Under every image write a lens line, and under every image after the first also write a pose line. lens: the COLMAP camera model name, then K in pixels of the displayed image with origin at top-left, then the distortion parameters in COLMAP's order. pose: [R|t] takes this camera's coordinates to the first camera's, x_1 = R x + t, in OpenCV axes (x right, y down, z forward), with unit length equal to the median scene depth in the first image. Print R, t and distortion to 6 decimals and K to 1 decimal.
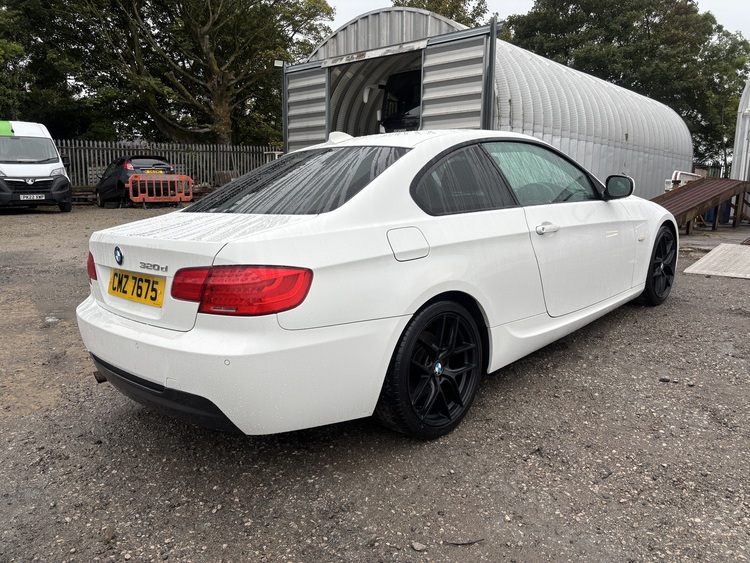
lens RADIAL K [[590.1, 0, 375.0], [0, 590.1, 281.5], [0, 0, 1]] dist [0.080495, -0.096729]
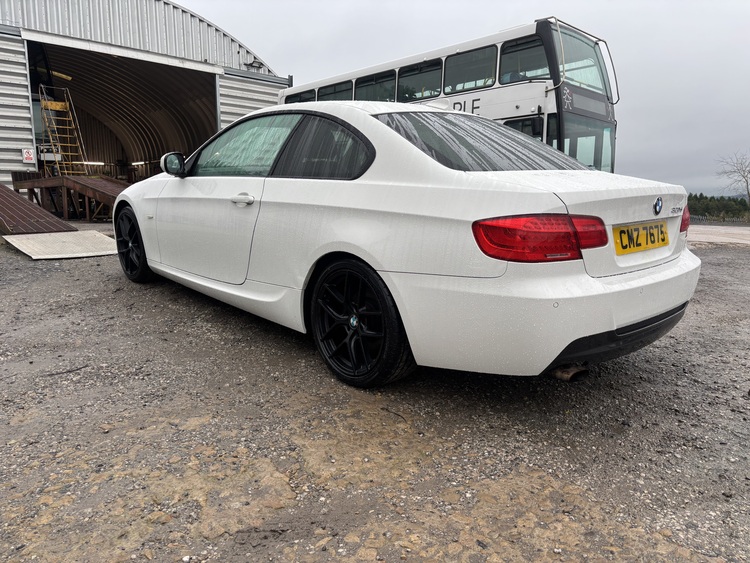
lens RADIAL K [[590.1, 0, 375.0], [0, 590.1, 281.5], [0, 0, 1]] dist [0.080495, -0.096729]
pose [[0.000170, -0.157696, 0.987488, -1.347291], [0.136676, 0.978225, 0.156193, -0.131212], [-0.990616, 0.134939, 0.021720, 1.364021]]
